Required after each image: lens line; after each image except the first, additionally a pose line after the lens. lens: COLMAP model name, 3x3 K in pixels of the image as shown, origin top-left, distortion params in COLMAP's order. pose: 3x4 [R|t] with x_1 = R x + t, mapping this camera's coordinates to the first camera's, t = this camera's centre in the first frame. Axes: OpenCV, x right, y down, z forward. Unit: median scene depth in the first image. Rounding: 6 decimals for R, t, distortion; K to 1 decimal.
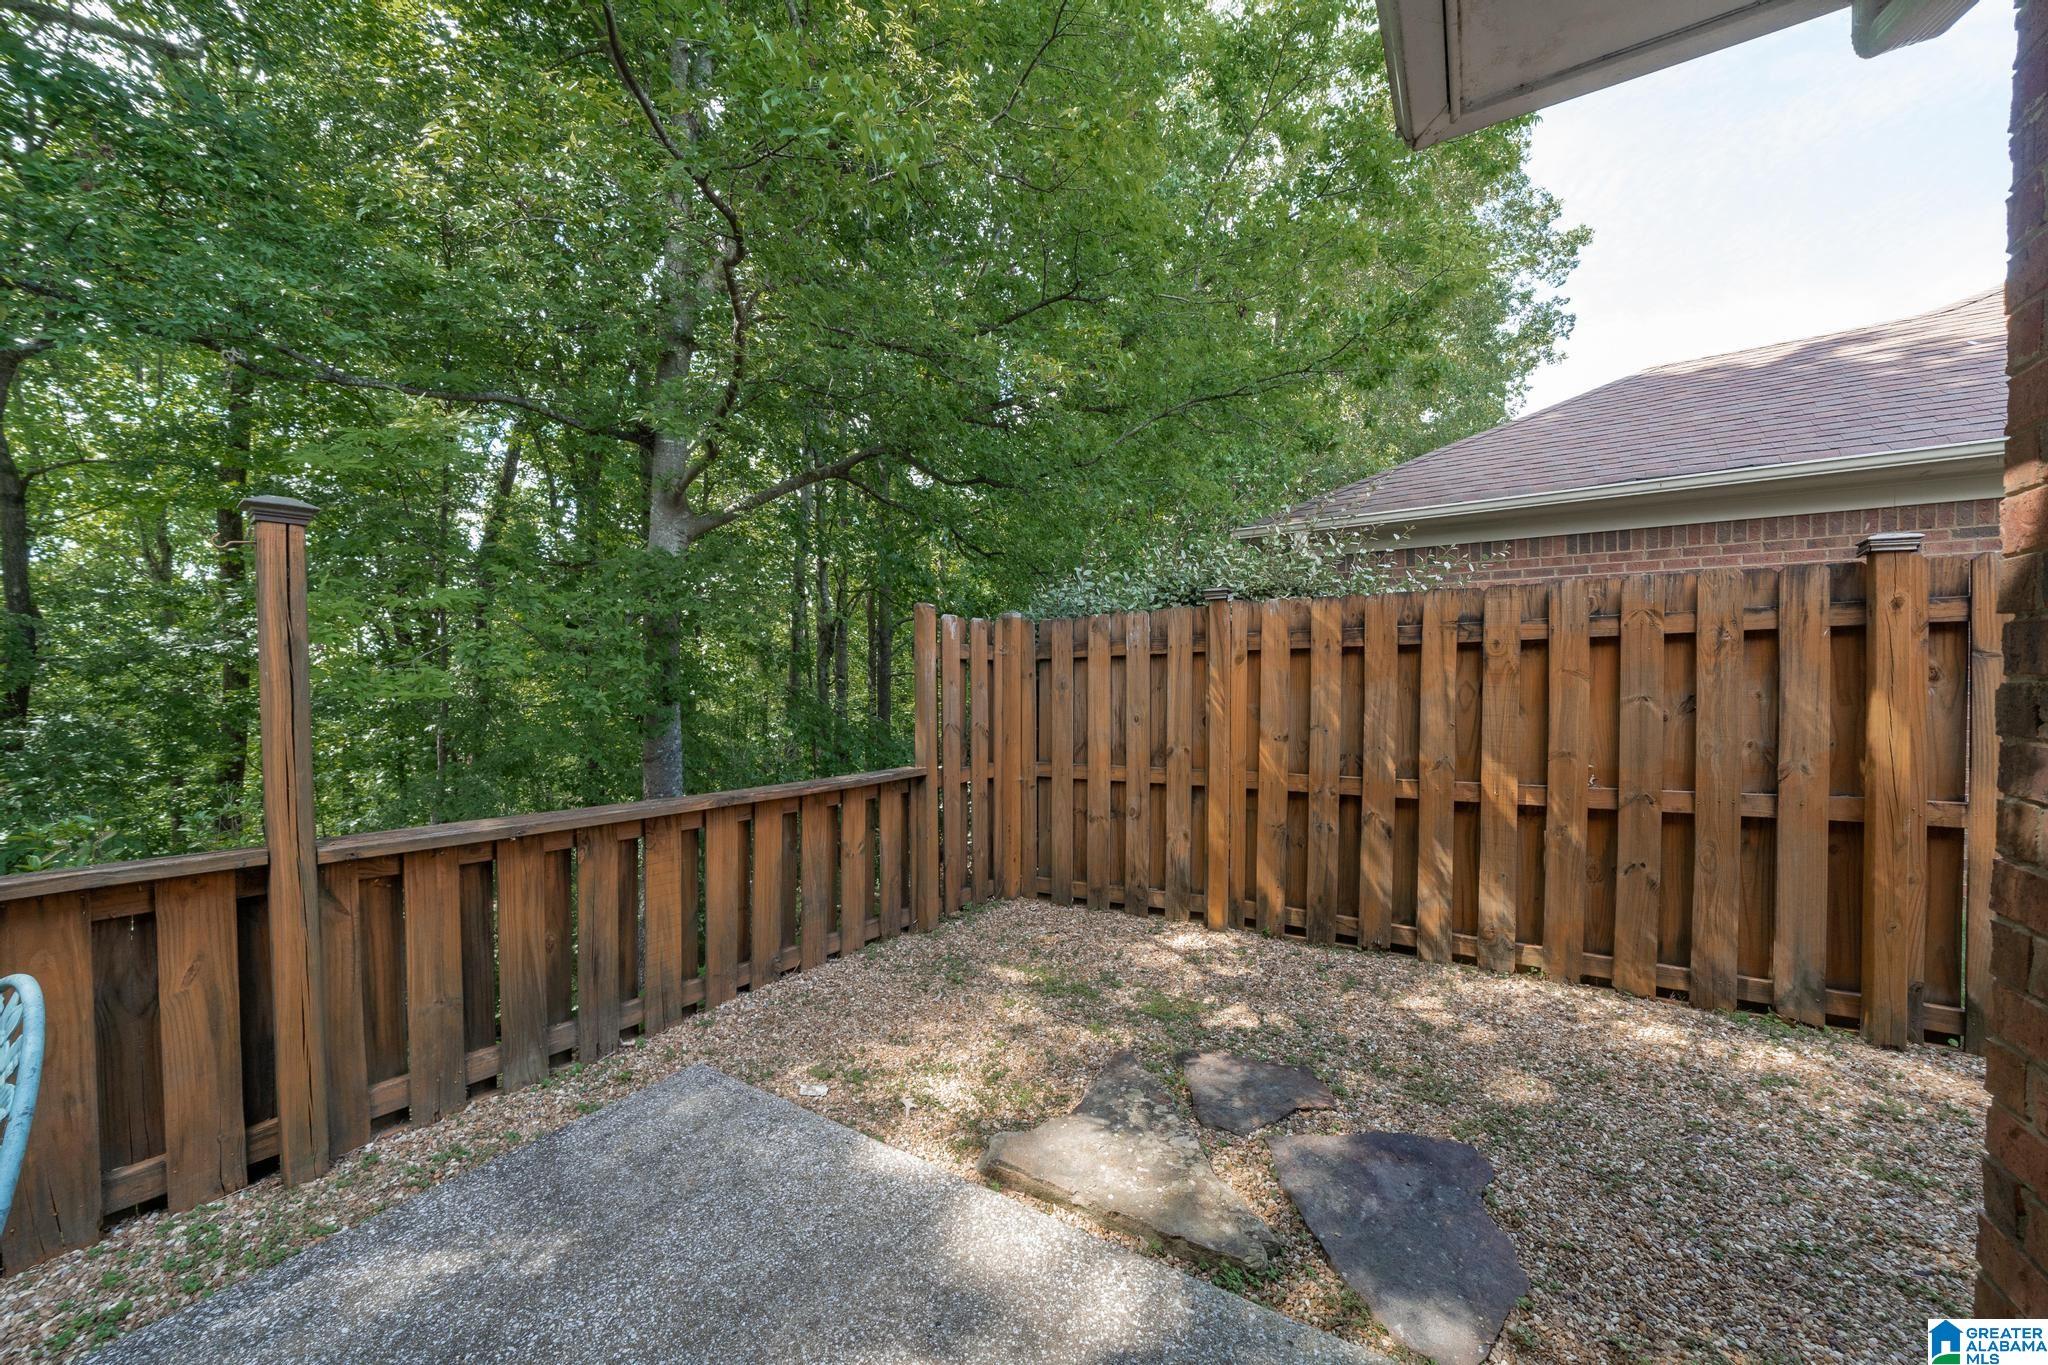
lens RADIAL K [[725.2, 0, 1024.0], [0, 725.2, 682.5], [0, 0, 1]] dist [-0.000275, 0.000001]
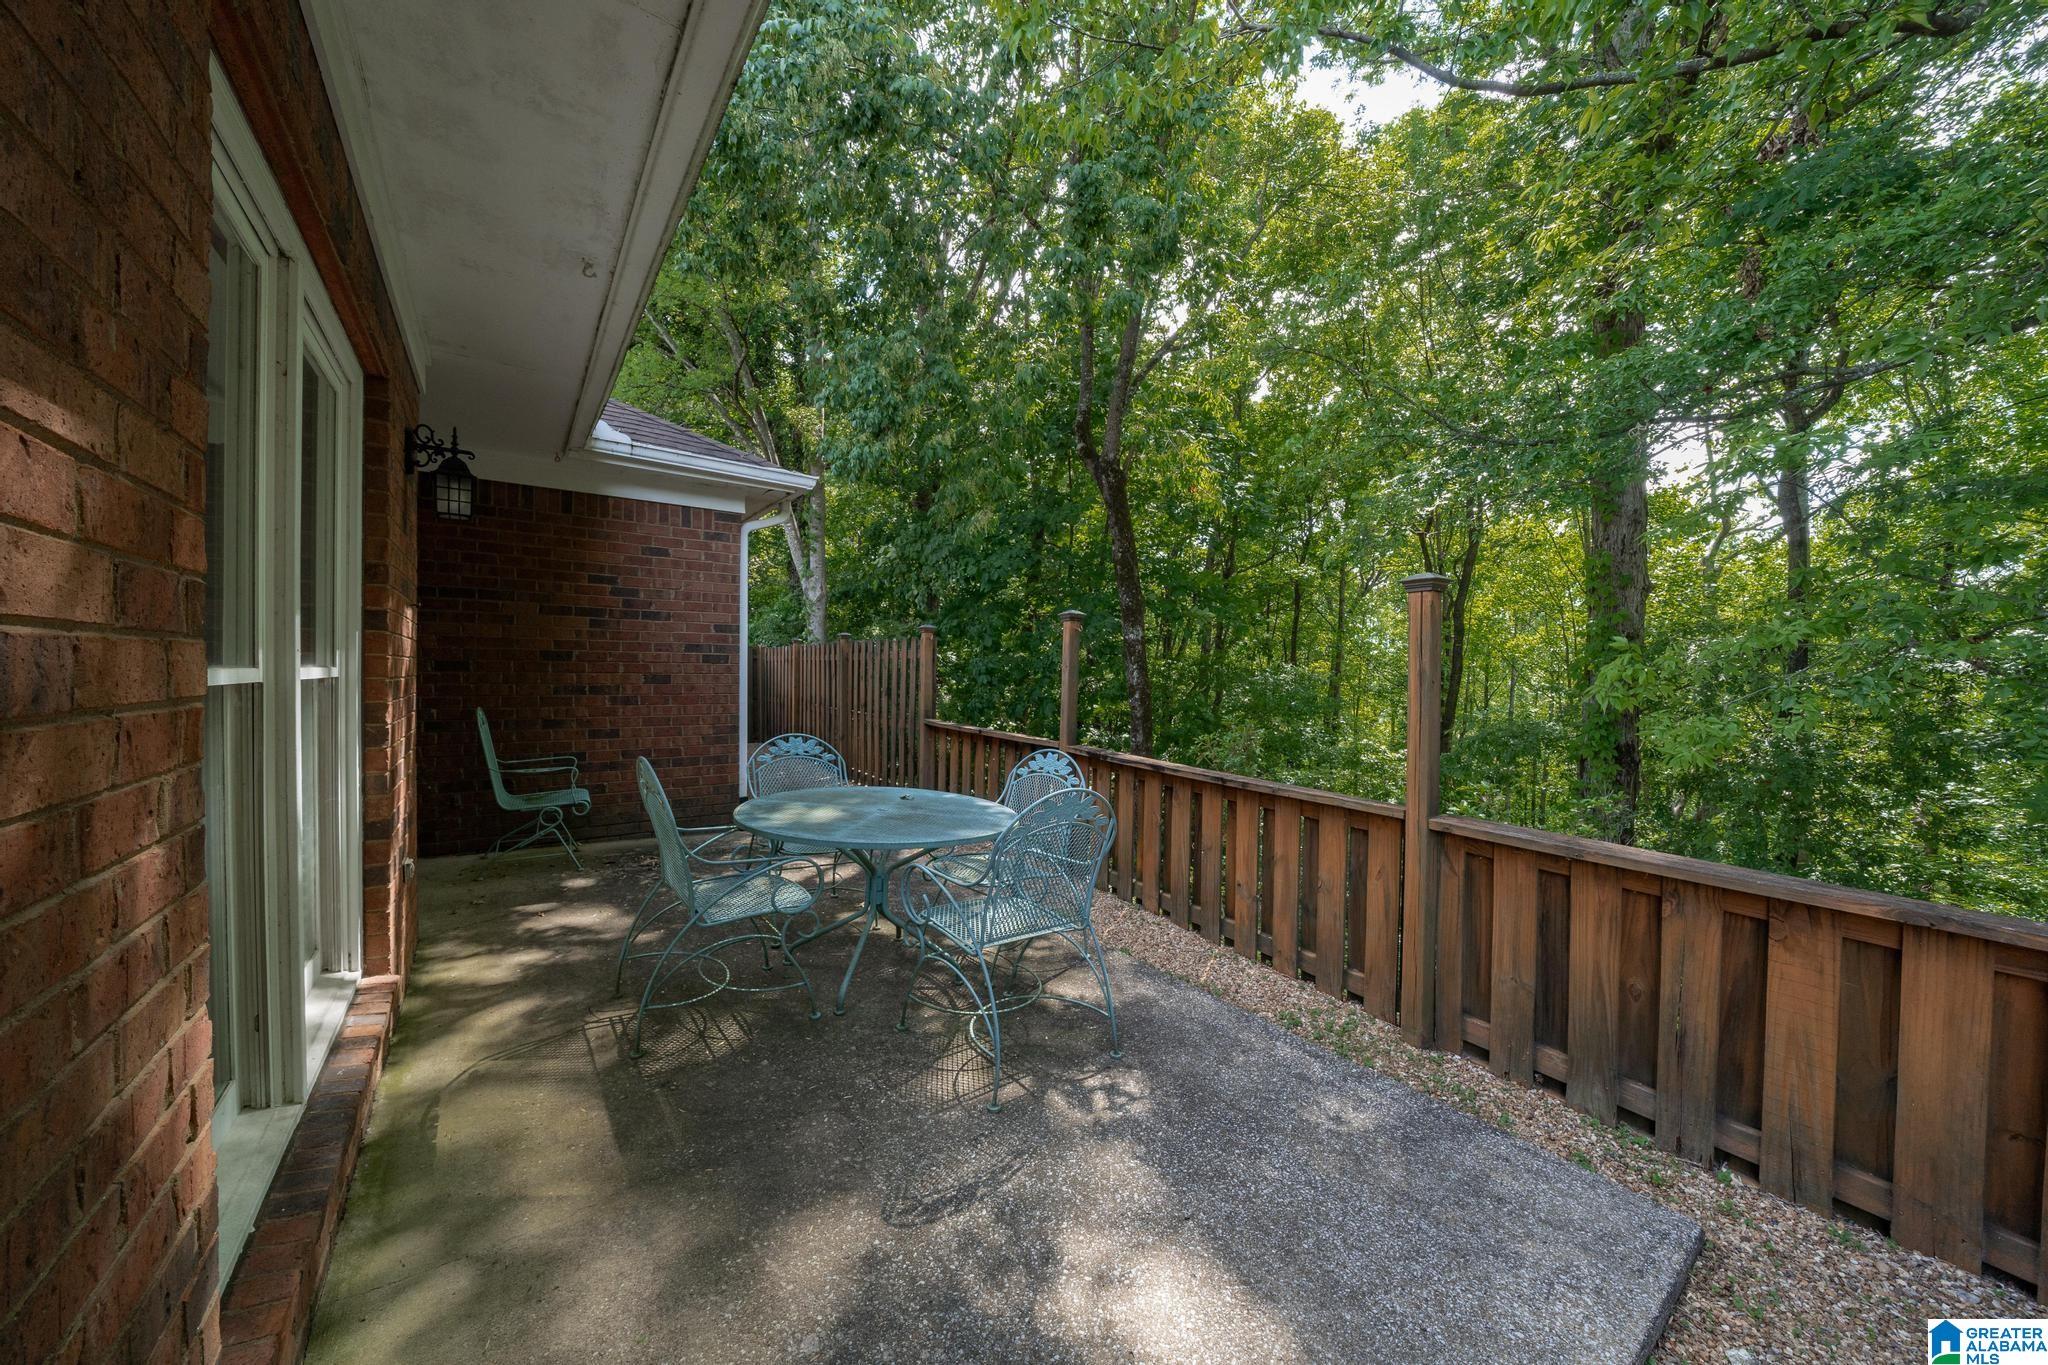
lens RADIAL K [[725.2, 0, 1024.0], [0, 725.2, 682.5], [0, 0, 1]] dist [-0.000275, 0.000001]
pose [[-0.368106, -0.005779, -0.929766, 0.522395], [-0.026136, 0.999650, 0.004134, -0.018951], [0.929416, 0.025822, -0.368129, 0.631127]]
